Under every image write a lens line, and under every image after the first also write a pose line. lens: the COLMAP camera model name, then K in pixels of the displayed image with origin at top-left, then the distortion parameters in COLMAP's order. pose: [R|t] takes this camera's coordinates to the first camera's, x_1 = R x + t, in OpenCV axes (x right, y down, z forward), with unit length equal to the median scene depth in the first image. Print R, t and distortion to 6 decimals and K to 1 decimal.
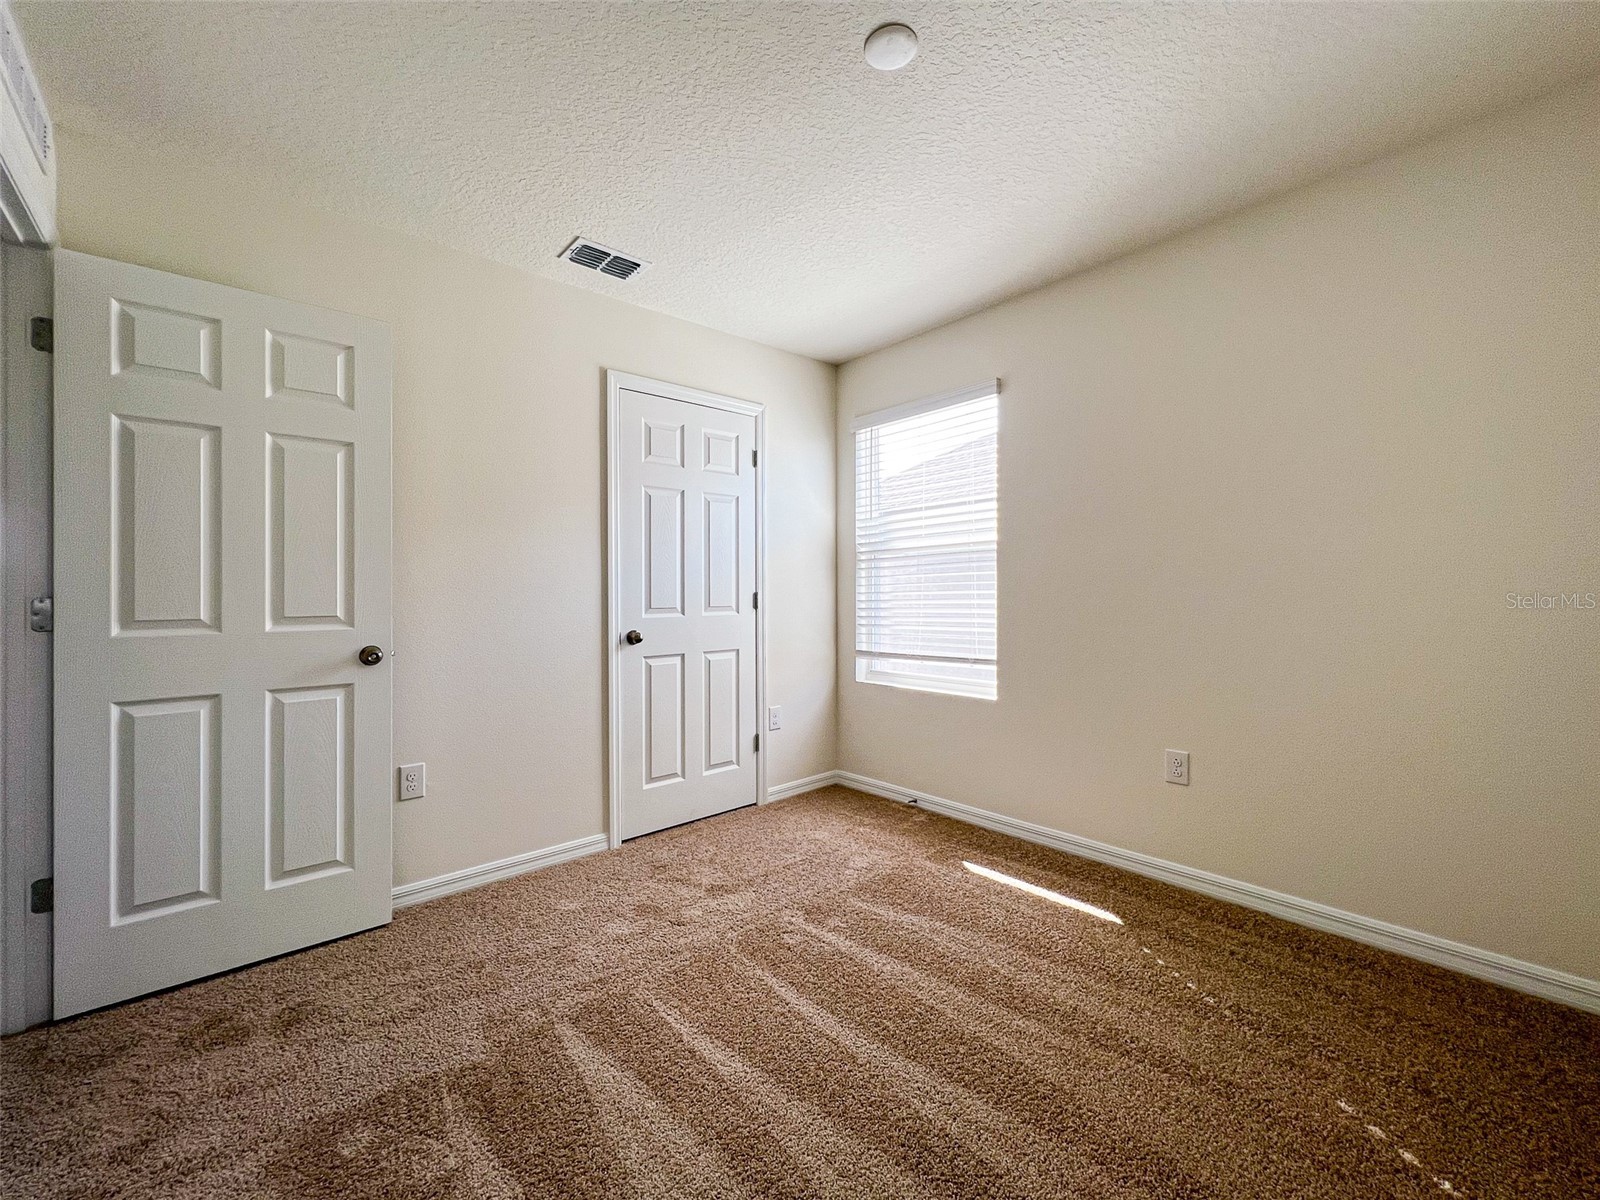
lens RADIAL K [[644.7, 0, 800.6], [0, 644.7, 597.5], [0, 0, 1]] dist [0.002412, 0.000554]
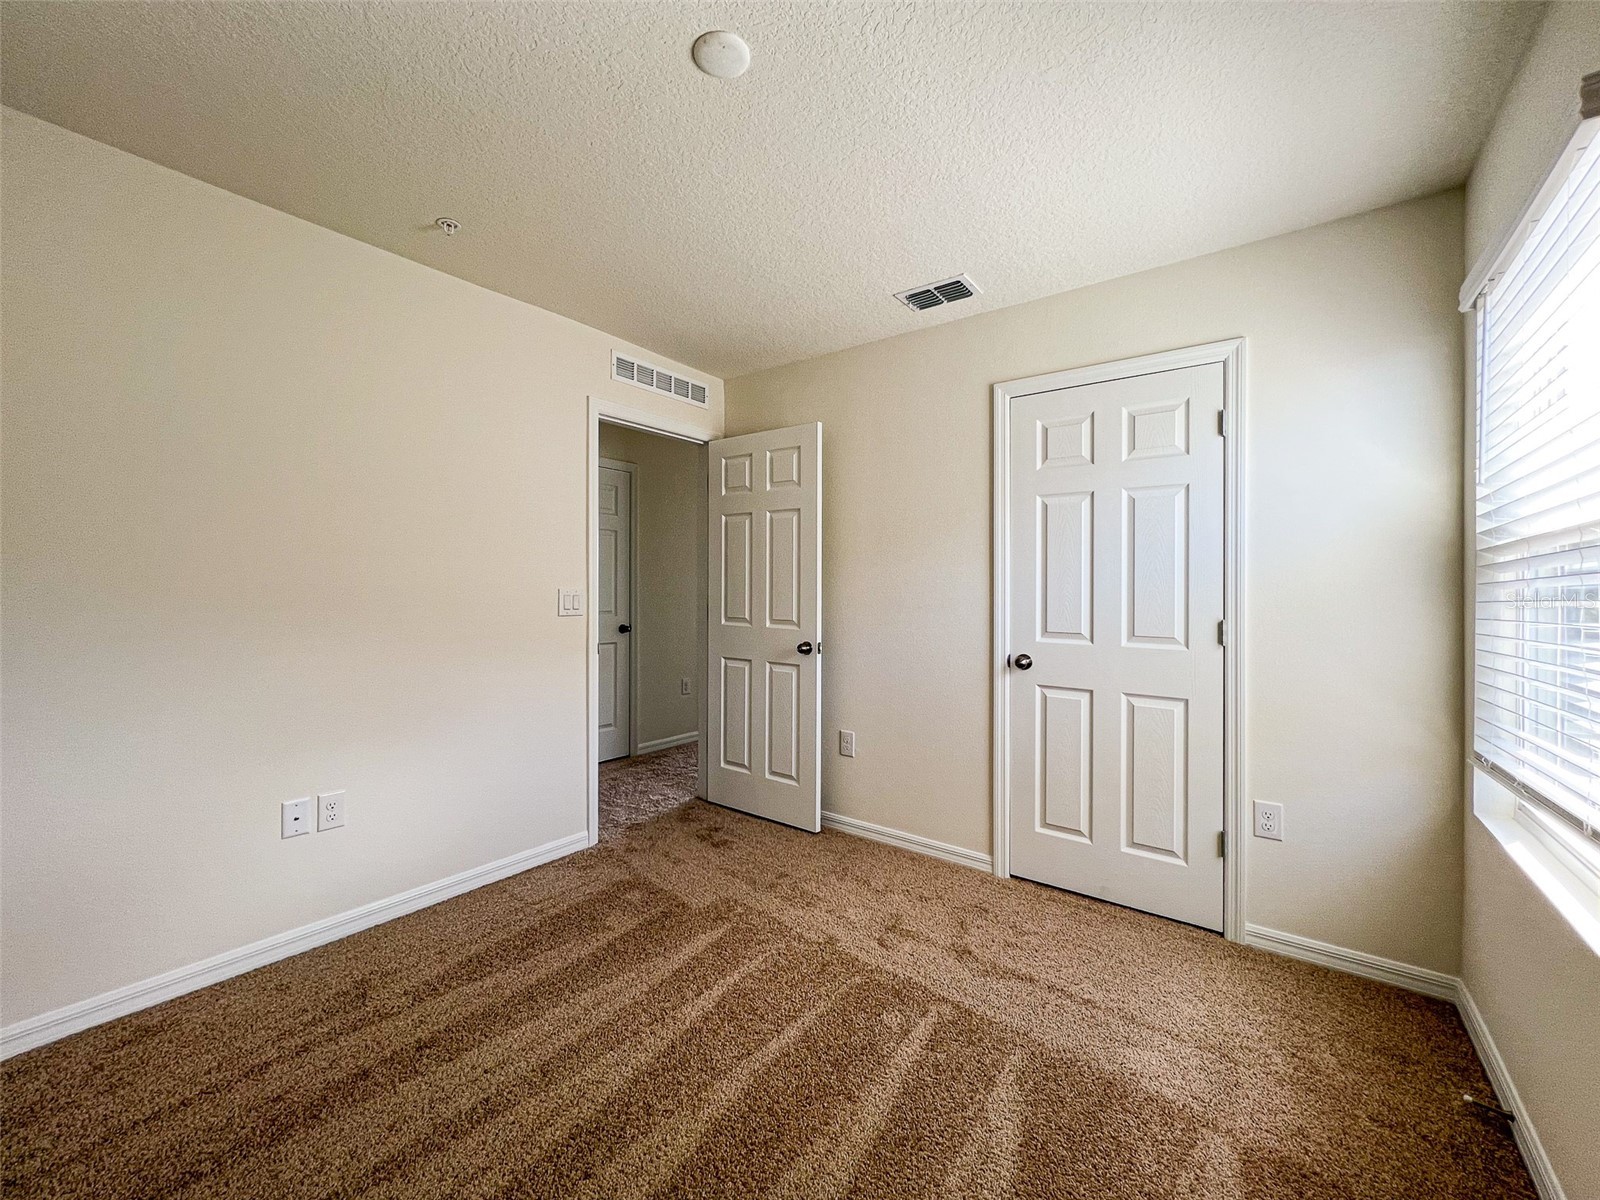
lens RADIAL K [[644.7, 0, 800.0], [0, 644.7, 596.9], [0, 0, 1]] dist [0.002412, 0.000554]
pose [[0.204565, 0.017591, -0.978695, 0.576419], [-0.026173, 0.999579, 0.012495, -0.033918], [0.978503, 0.023059, 0.204939, 0.491488]]
